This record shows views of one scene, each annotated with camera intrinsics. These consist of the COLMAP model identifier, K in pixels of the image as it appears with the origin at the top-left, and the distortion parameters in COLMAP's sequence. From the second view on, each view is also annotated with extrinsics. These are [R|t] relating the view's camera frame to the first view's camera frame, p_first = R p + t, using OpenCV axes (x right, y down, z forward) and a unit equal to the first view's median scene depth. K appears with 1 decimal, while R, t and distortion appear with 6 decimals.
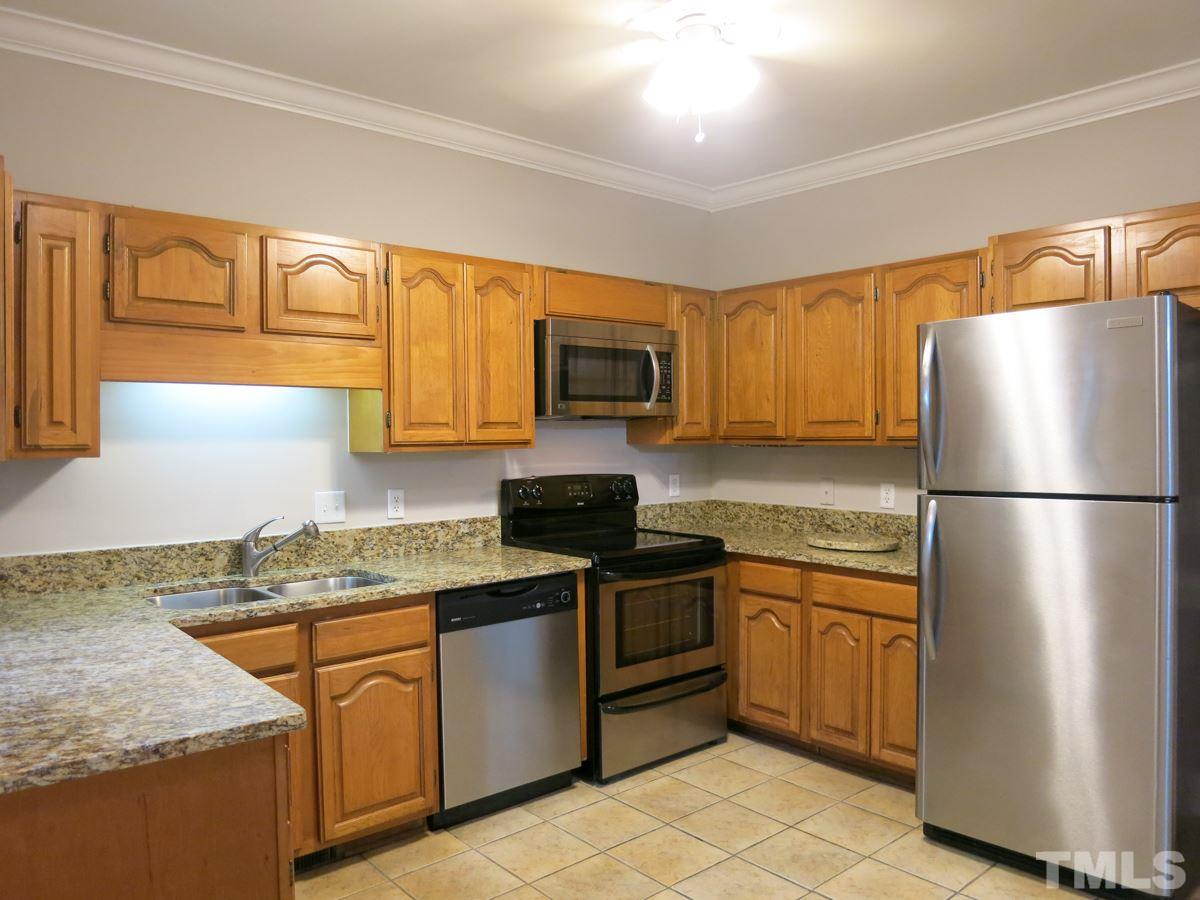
lens RADIAL K [[868.9, 0, 600.0], [0, 868.9, 450.0], [0, 0, 1]] dist [-0.040702, -0.002721]
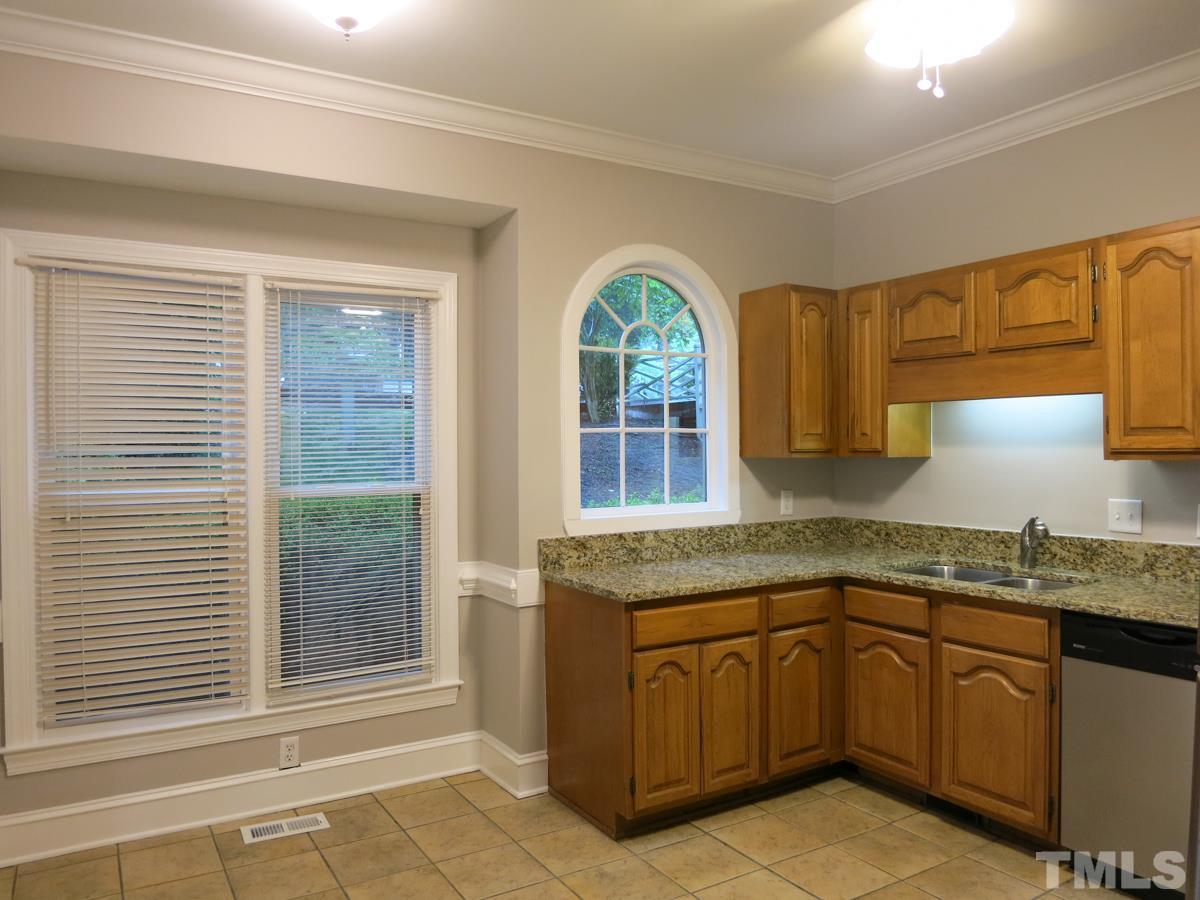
lens RADIAL K [[868.9, 0, 600.0], [0, 868.9, 450.0], [0, 0, 1]] dist [-0.040702, -0.002721]
pose [[-0.172794, 0.015934, -0.984829, 0.811020], [-0.004158, 0.999848, 0.016907, -0.022885], [0.984949, 0.007016, -0.172701, 0.670795]]
